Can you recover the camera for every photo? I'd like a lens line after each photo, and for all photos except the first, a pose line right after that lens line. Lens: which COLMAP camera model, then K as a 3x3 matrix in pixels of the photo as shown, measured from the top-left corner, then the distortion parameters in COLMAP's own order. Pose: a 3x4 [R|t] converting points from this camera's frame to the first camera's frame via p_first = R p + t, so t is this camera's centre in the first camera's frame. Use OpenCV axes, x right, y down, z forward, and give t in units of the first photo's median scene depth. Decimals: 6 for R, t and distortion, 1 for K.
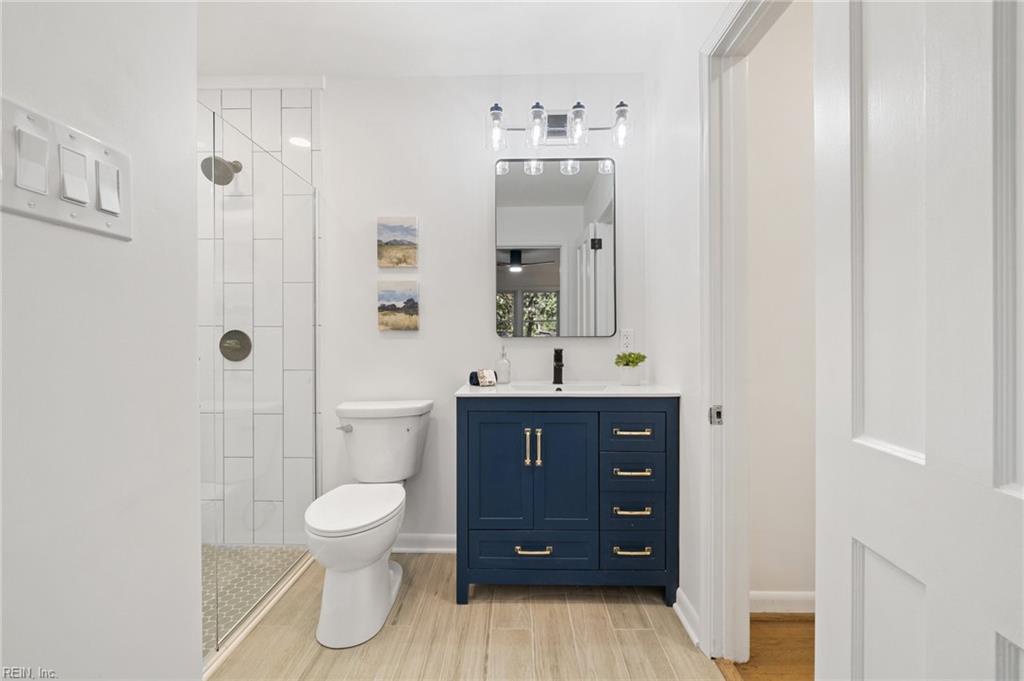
lens RADIAL K [[440.2, 0, 504.8], [0, 440.2, 338.3], [0, 0, 1]] dist [-0.000386, 0.000174]
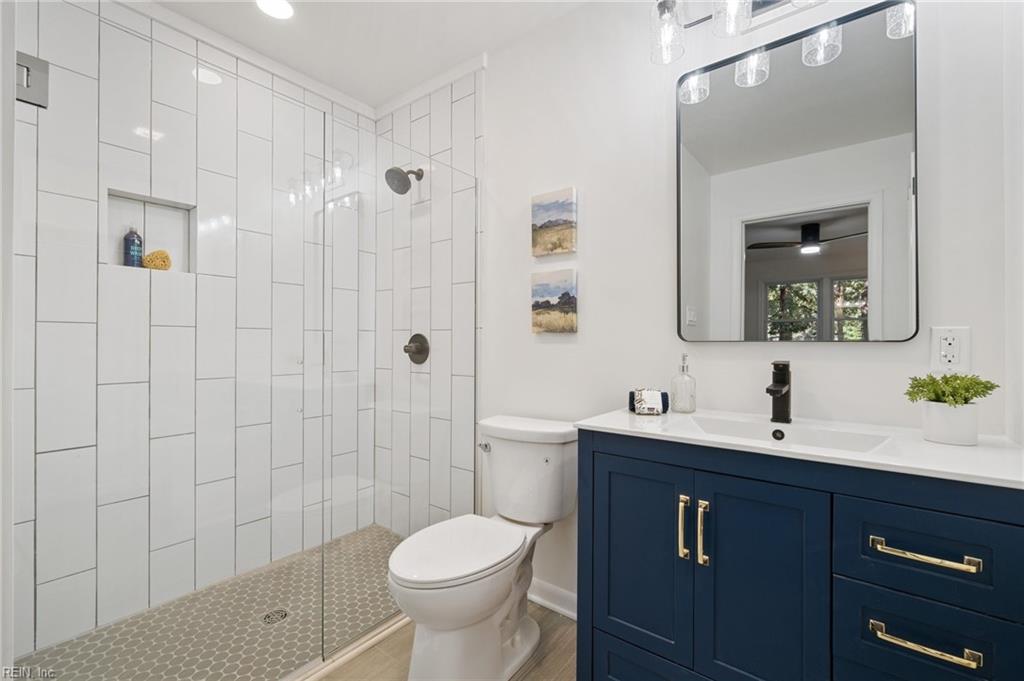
lens RADIAL K [[439.5, 0, 512.0], [0, 439.5, 340.5], [0, 0, 1]] dist [-0.000551, 0.000285]
pose [[0.802493, 0.002711, -0.596656, 0.177573], [-0.004748, 0.999987, -0.001842, -0.001929], [0.596643, 0.004312, 0.802495, 0.311818]]
